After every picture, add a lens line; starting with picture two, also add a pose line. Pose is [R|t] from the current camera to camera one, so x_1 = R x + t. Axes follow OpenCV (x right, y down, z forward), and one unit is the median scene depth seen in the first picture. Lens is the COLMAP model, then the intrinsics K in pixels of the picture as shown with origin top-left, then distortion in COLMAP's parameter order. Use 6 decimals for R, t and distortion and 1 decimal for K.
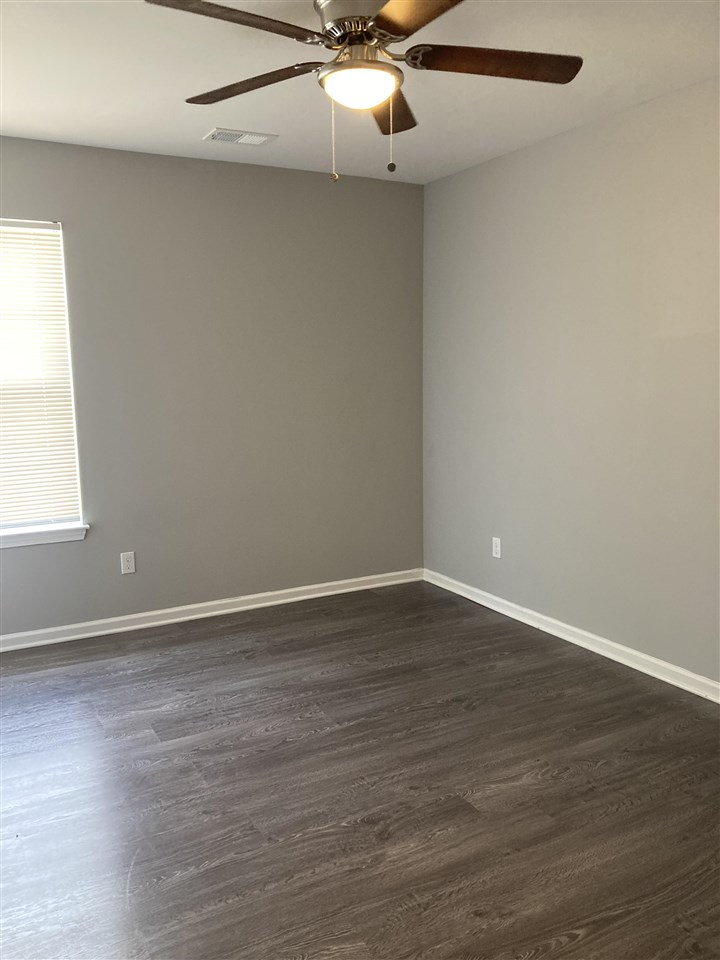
lens RADIAL K [[790.8, 0, 361.0], [0, 790.8, 501.8], [0, 0, 1]] dist [0.038800, -0.044413]
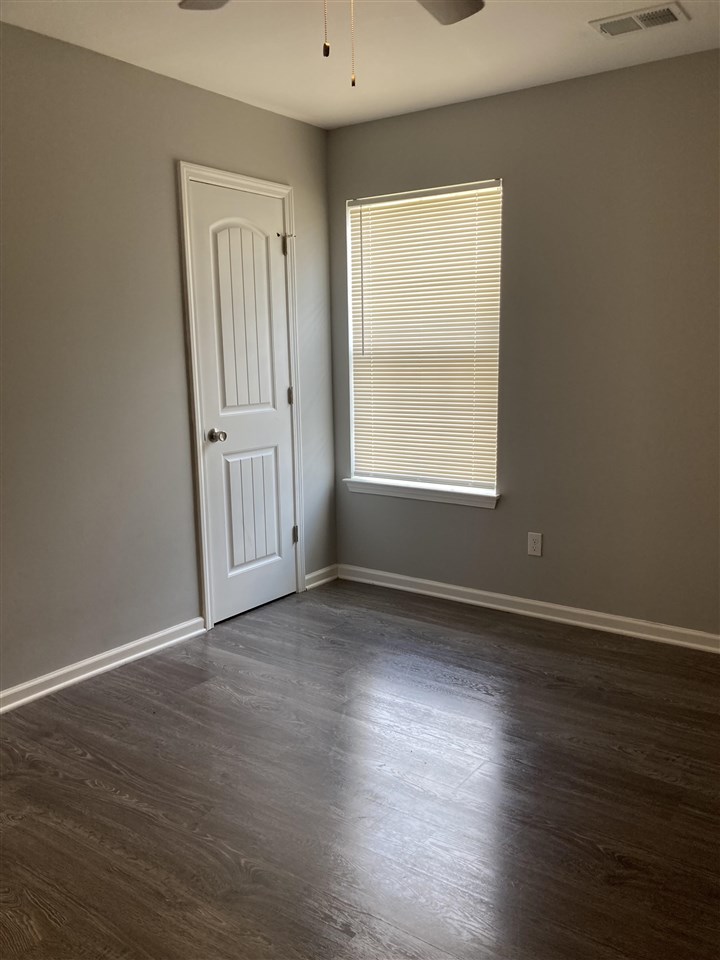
lens RADIAL K [[790.8, 0, 361.0], [0, 790.8, 501.8], [0, 0, 1]] dist [0.038800, -0.044413]
pose [[0.439681, 0.189589, -0.877916, 0.452016], [-0.148094, 0.979391, 0.137334, -0.073576], [0.885860, 0.069631, 0.458697, 0.428526]]
